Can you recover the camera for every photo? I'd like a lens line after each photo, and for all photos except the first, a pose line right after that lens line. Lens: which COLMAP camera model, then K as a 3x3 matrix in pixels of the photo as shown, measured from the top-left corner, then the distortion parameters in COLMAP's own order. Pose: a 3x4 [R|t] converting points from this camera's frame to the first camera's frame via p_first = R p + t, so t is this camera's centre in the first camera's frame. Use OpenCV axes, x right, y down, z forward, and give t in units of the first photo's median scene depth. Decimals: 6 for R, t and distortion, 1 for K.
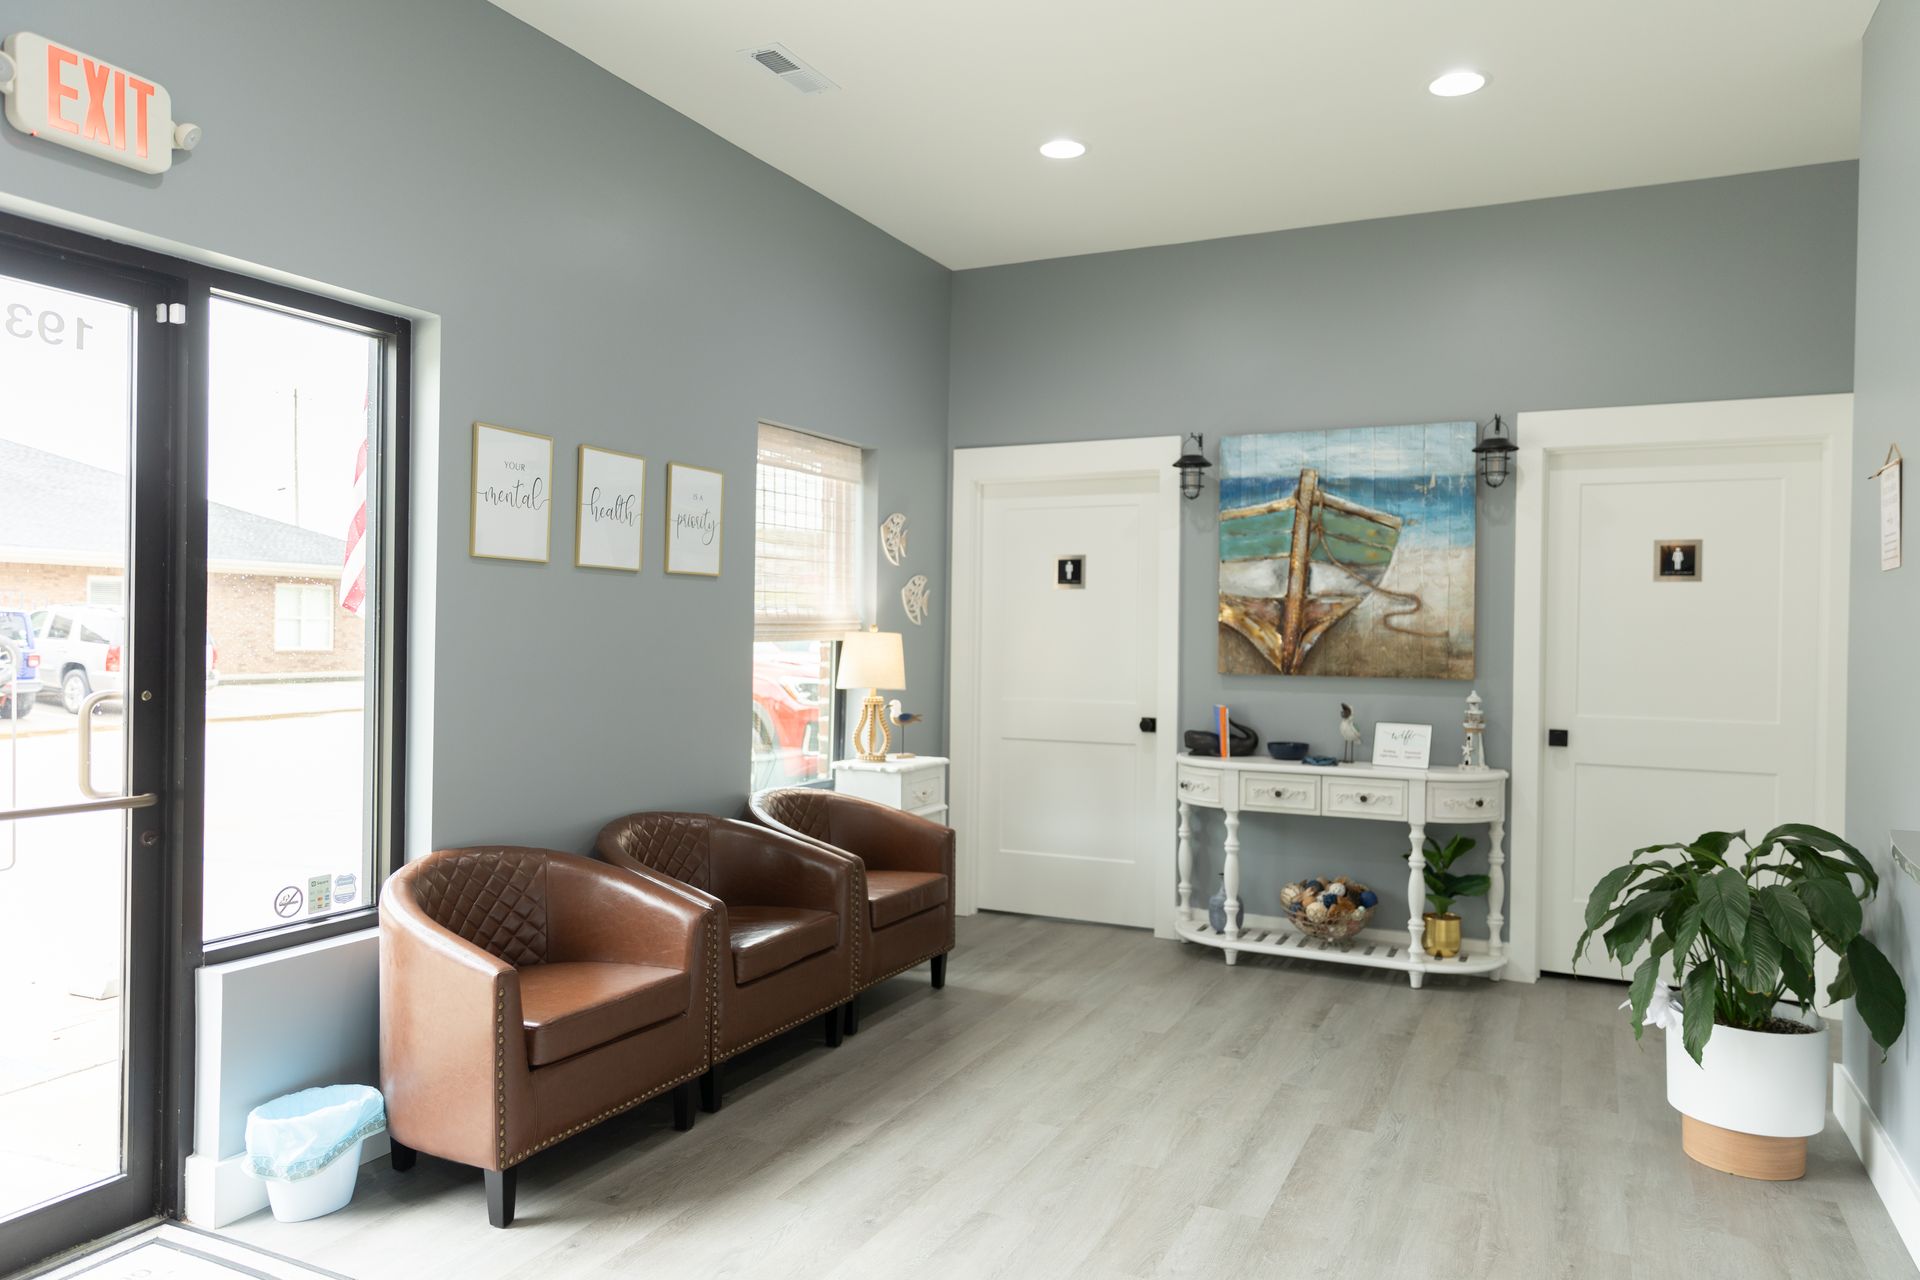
lens RADIAL K [[1343.3, 0, 960.0], [0, 1343.3, 640.0], [0, 0, 1]] dist [0.000451, -0.002093]
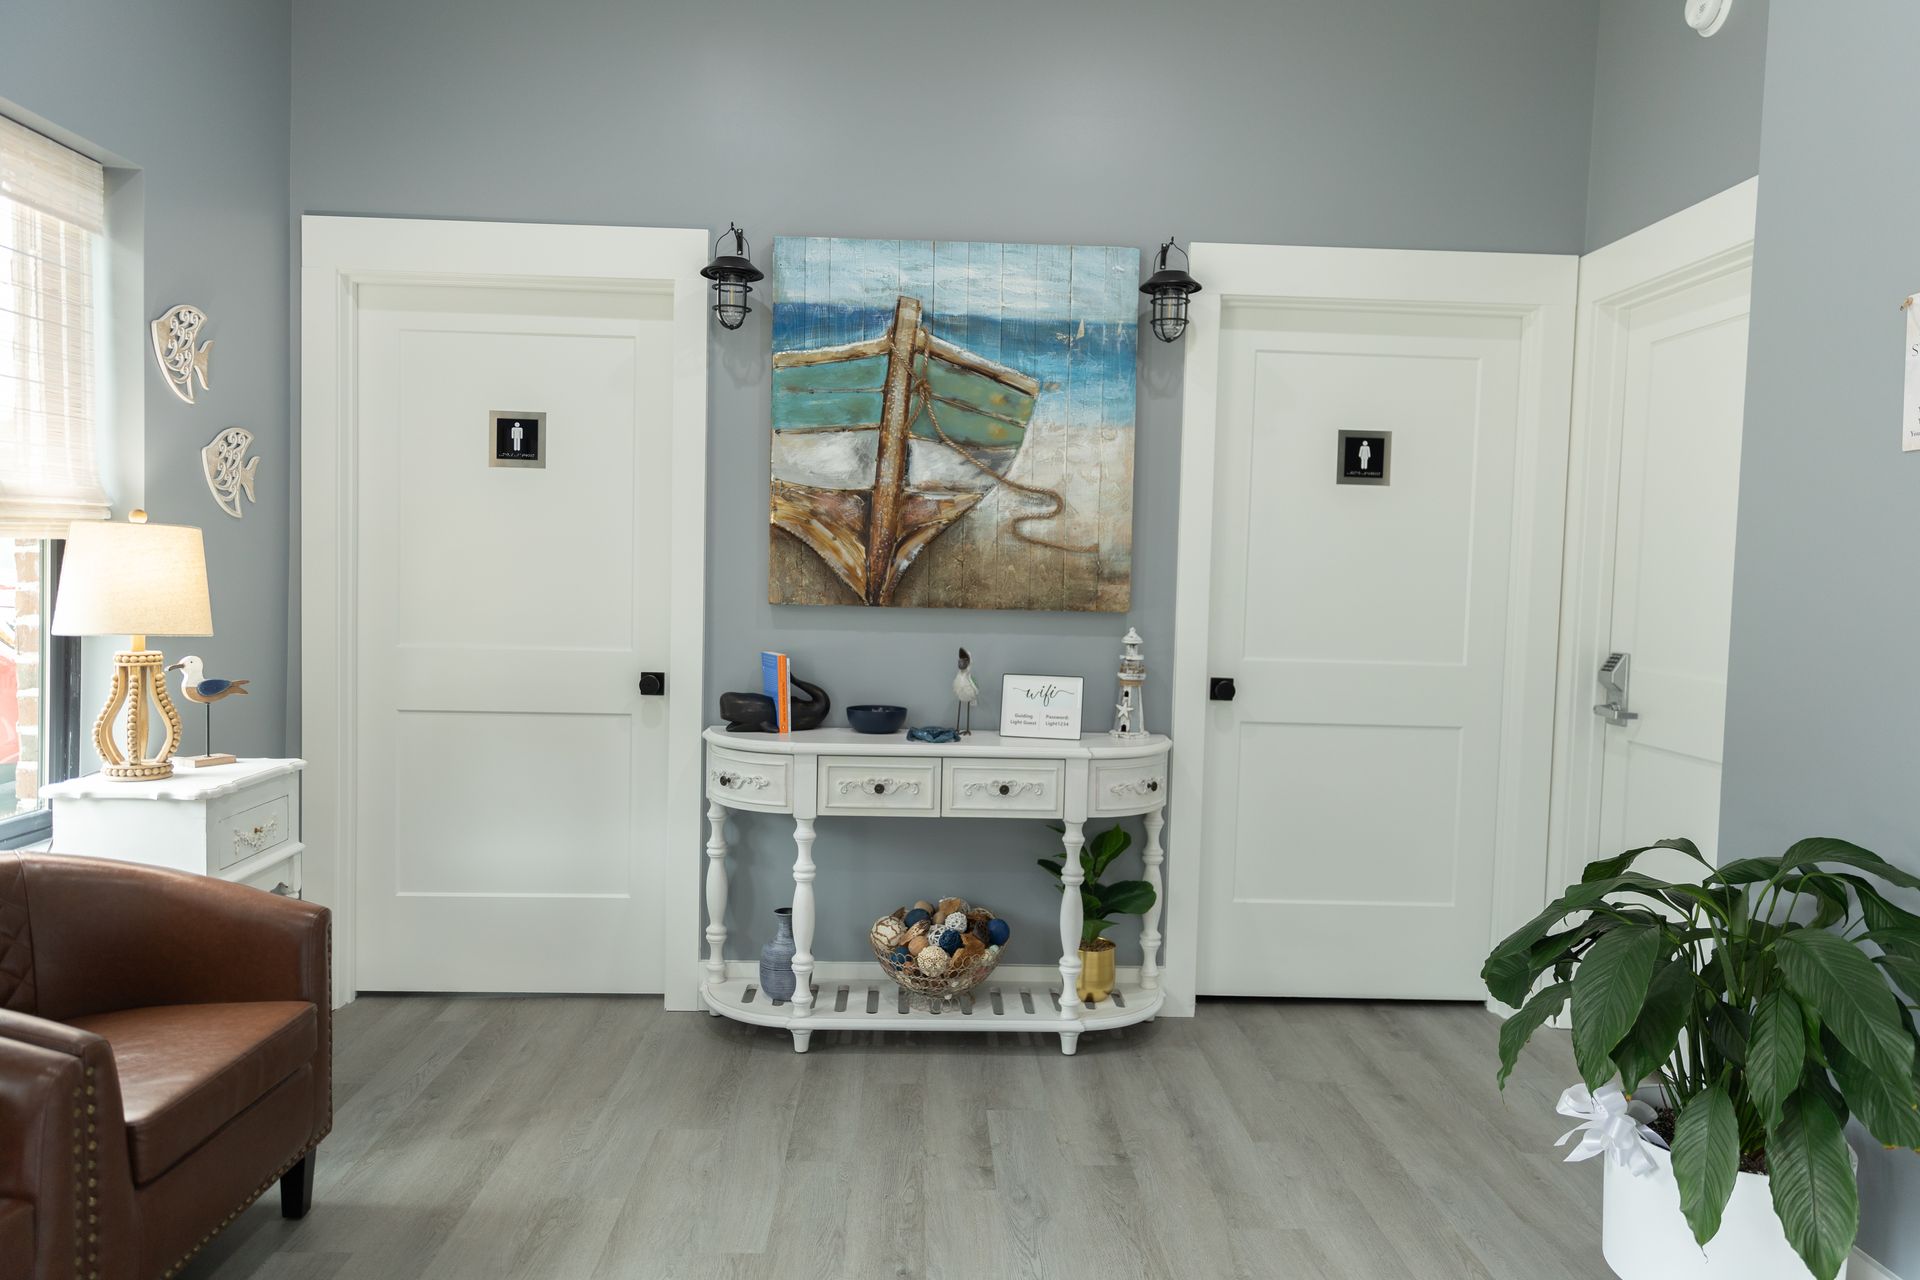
lens RADIAL K [[1263.9, 0, 960.0], [0, 1263.9, 640.0], [0, 0, 1]] dist [0.005020, -0.006717]
pose [[0.881147, -0.014519, 0.472620, -0.017129], [-0.011387, 0.998587, 0.051907, 0.009912], [-0.472706, -0.051119, 0.879736, 0.433453]]
